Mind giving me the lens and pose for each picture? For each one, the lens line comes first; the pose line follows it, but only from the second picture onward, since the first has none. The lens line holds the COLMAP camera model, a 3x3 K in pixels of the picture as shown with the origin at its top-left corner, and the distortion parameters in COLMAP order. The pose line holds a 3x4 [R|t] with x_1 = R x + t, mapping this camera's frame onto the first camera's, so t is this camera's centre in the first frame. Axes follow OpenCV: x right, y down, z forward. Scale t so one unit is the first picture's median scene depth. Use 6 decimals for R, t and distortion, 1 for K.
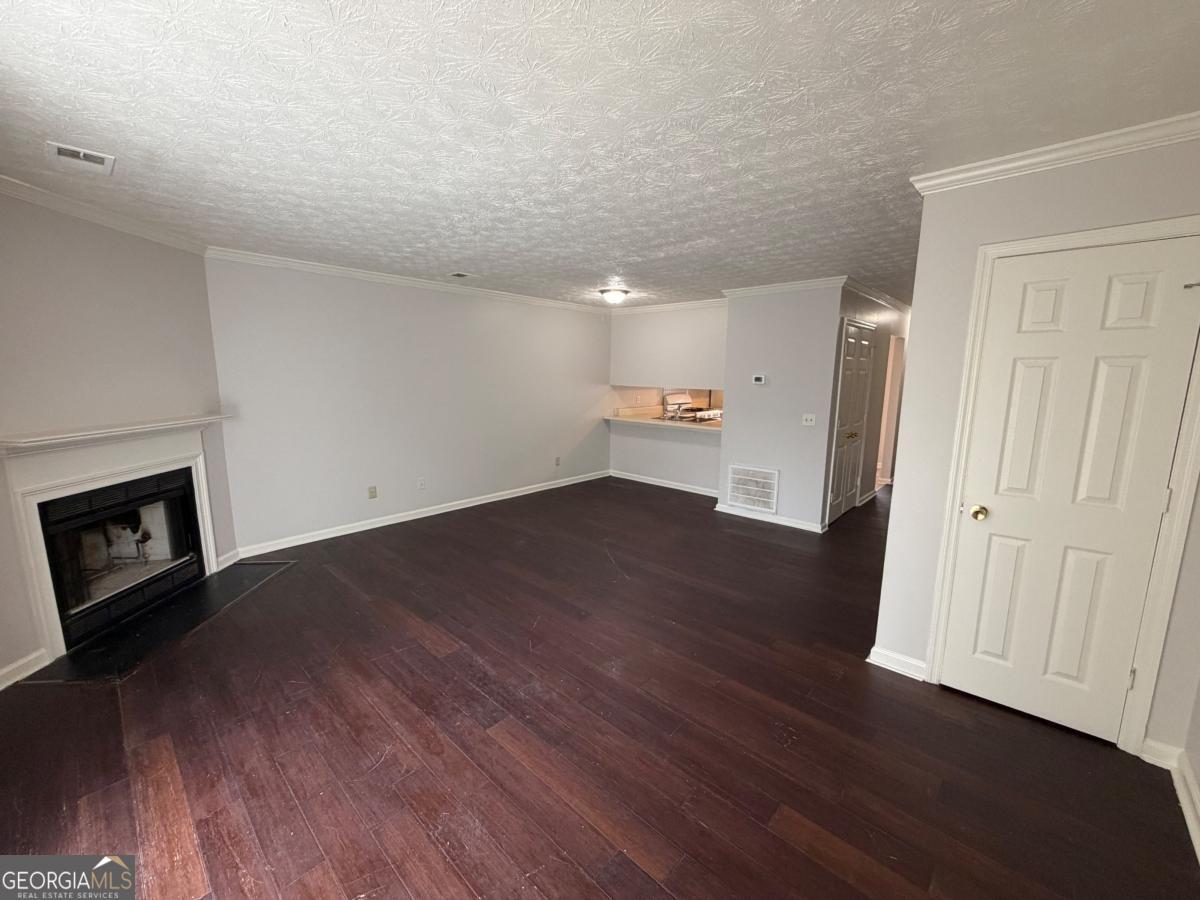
lens RADIAL K [[479.8, 0, 593.8], [0, 479.8, 449.2], [0, 0, 1]] dist [0.002586, 0.000438]
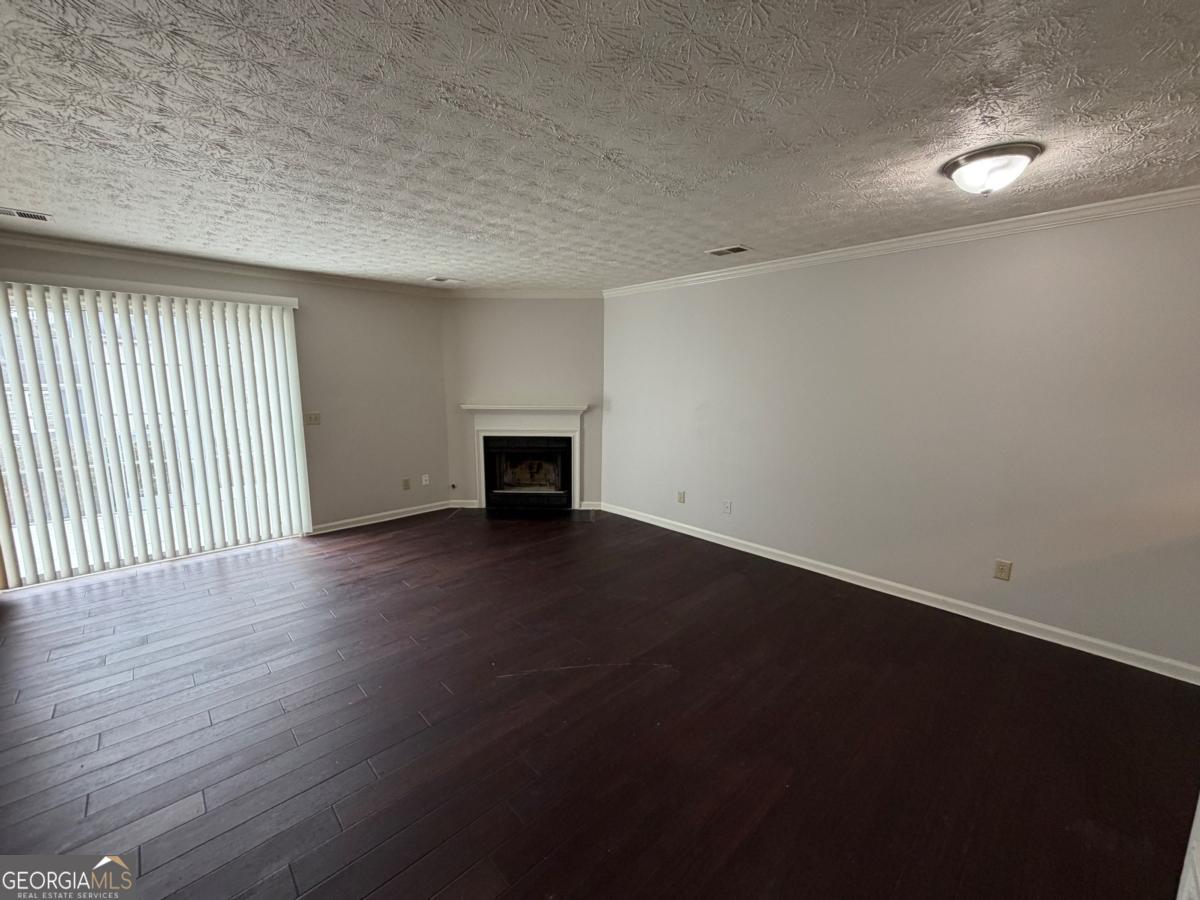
lens RADIAL K [[479.8, 0, 595.1], [0, 479.8, 452.0], [0, 0, 1]] dist [0.002586, 0.000438]
pose [[-0.074586, 0.148730, -0.986061, 0.712377], [-0.157924, 0.974575, 0.158943, -0.178720], [0.984630, 0.167578, -0.049202, 1.172407]]
